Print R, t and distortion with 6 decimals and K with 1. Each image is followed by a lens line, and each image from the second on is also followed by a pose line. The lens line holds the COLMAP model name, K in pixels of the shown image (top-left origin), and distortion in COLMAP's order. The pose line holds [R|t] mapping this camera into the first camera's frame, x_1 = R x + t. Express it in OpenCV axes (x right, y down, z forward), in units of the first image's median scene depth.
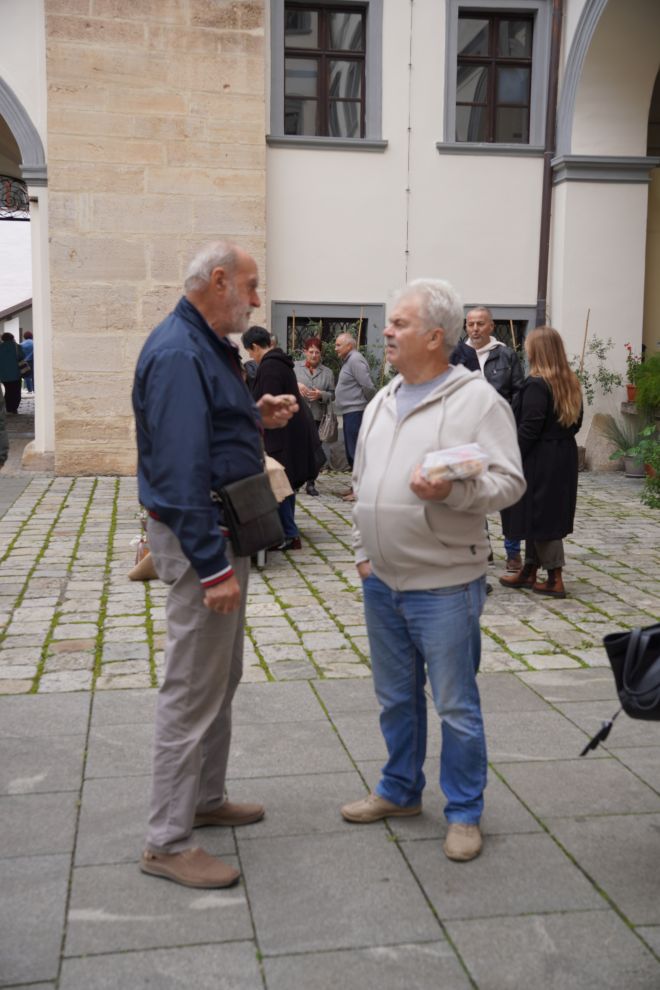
lens RADIAL K [[1142.3, 0, 330.0], [0, 1142.3, 495.0], [0, 0, 1]] dist [-0.089591, 0.505886]
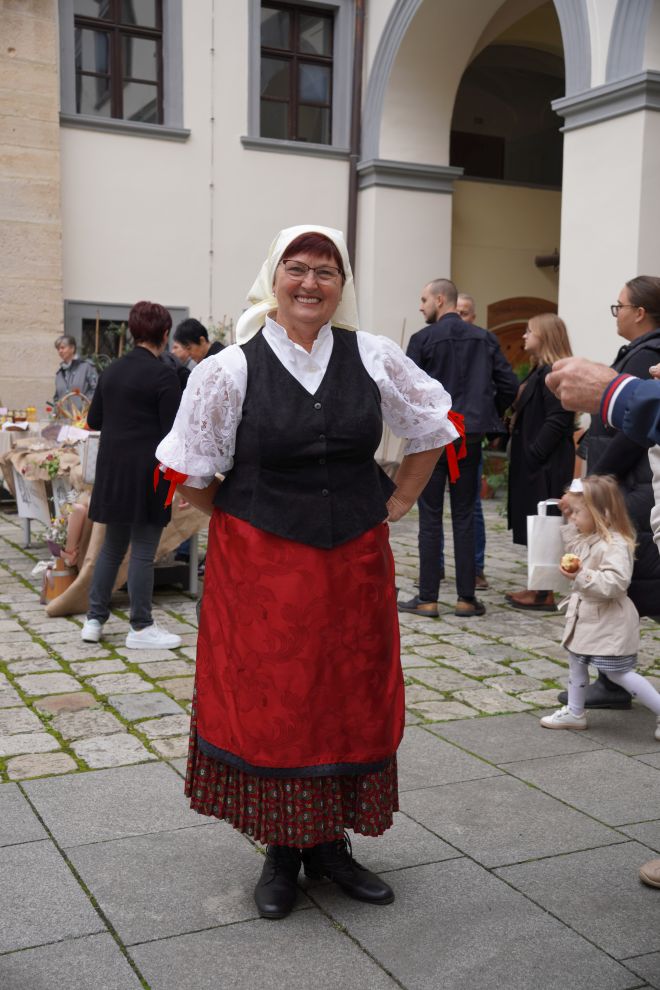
lens RADIAL K [[1157.4, 0, 330.0], [0, 1157.4, 495.0], [0, 0, 1]] dist [-0.012366, 0.328964]
pose [[0.960133, -0.014736, 0.279153, -0.106657], [0.021056, 0.999585, -0.019653, 0.004256], [-0.278748, 0.024748, 0.960045, 0.075167]]
